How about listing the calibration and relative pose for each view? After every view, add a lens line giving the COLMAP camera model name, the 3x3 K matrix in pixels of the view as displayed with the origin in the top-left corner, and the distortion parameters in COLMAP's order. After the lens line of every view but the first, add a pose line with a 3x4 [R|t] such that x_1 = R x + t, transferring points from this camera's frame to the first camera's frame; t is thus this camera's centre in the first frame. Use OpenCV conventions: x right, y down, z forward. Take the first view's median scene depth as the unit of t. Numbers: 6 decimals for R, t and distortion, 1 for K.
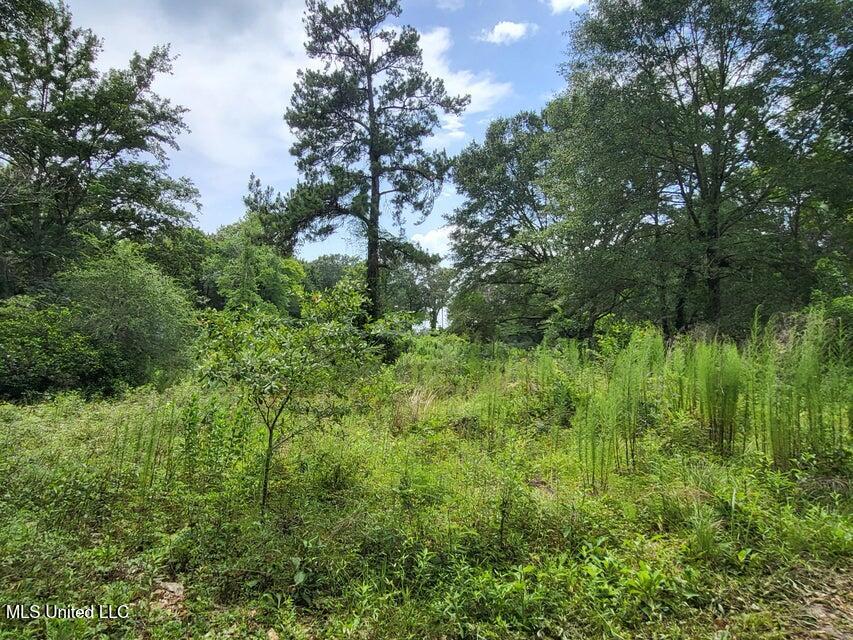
lens RADIAL K [[517.1, 0, 414.8], [0, 517.1, 319.8], [0, 0, 1]] dist [0.002321, -0.002475]
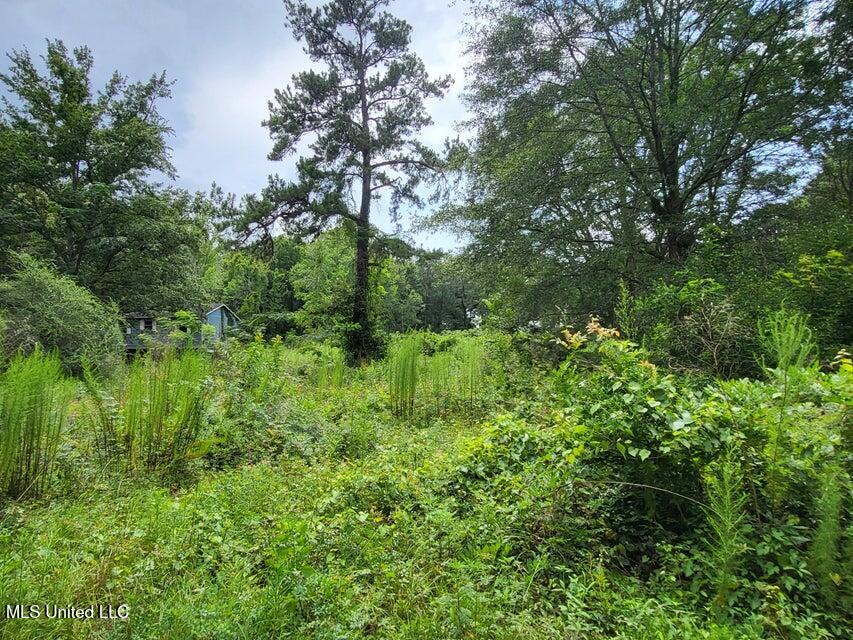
lens RADIAL K [[517.1, 0, 414.8], [0, 517.1, 319.8], [0, 0, 1]] dist [0.002321, -0.002475]
pose [[0.954136, -0.008264, -0.299259, 0.300935], [0.010633, 0.999924, 0.006287, -0.005118], [0.299184, -0.009181, 0.954151, 0.094133]]
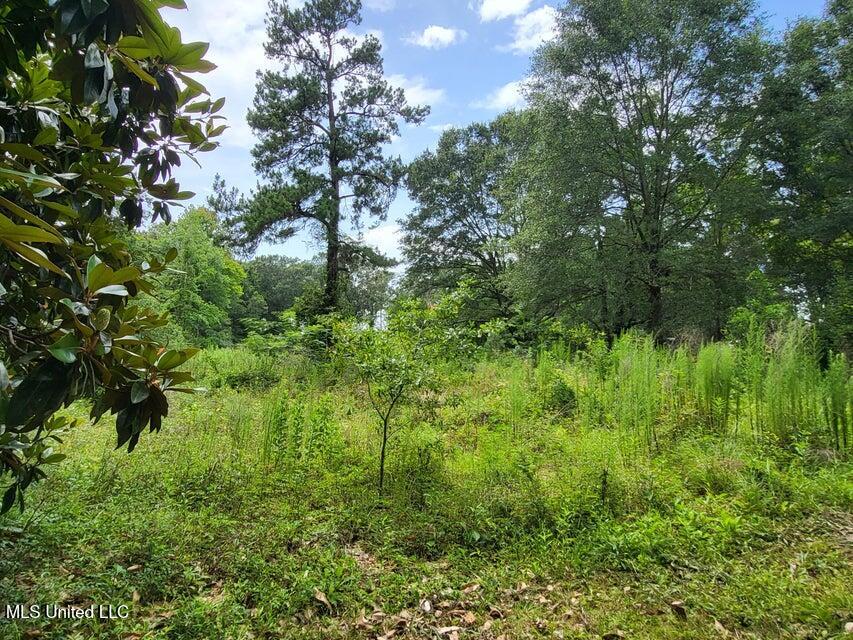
lens RADIAL K [[517.1, 0, 414.8], [0, 517.1, 319.8], [0, 0, 1]] dist [0.002321, -0.002475]
pose [[0.991285, 0.003812, 0.131682, -0.054153], [-0.003275, 0.999985, -0.004294, -0.001177], [-0.131696, 0.003825, 0.991283, -0.021085]]
